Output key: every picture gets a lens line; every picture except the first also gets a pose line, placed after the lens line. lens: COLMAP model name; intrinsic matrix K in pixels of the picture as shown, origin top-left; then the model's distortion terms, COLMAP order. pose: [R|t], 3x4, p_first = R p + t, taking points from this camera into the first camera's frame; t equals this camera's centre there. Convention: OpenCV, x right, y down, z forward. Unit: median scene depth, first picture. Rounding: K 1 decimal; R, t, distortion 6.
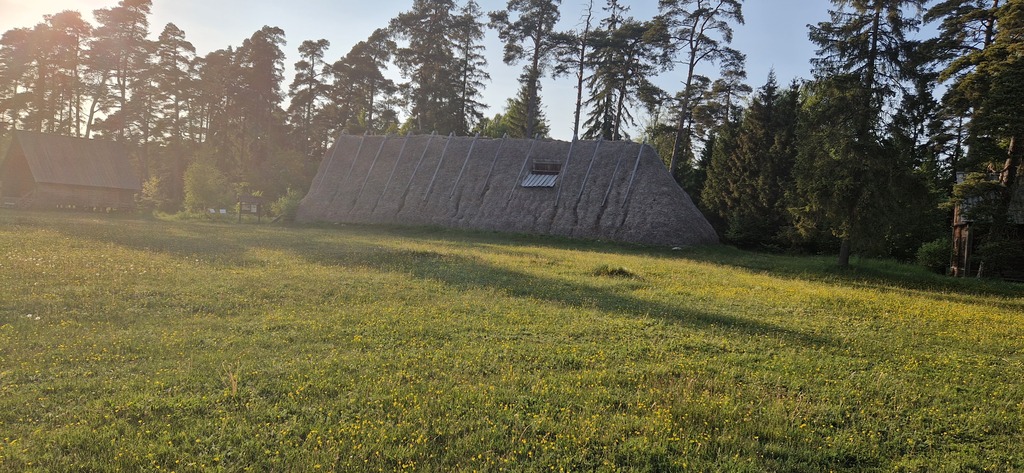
lens RADIAL K [[697.5, 0, 512.0], [0, 697.5, 236.5], [0, 0, 1]] dist [0.125585, -0.101727]
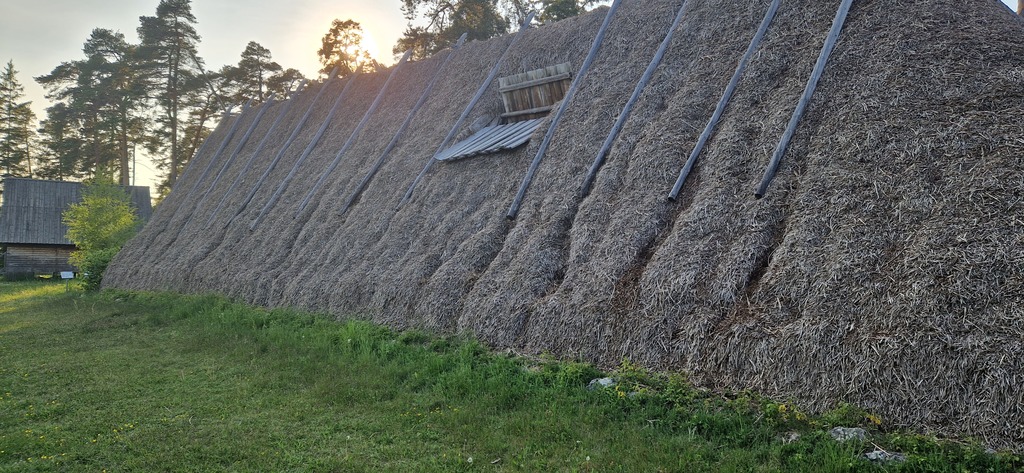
lens RADIAL K [[697.5, 0, 512.0], [0, 697.5, 236.5], [0, 0, 1]] dist [0.125585, -0.101727]
pose [[0.935003, -0.057210, -0.349994, 0.158355], [0.034760, 0.996934, -0.070096, -0.018247], [0.352931, 0.053375, 0.934126, 0.777116]]
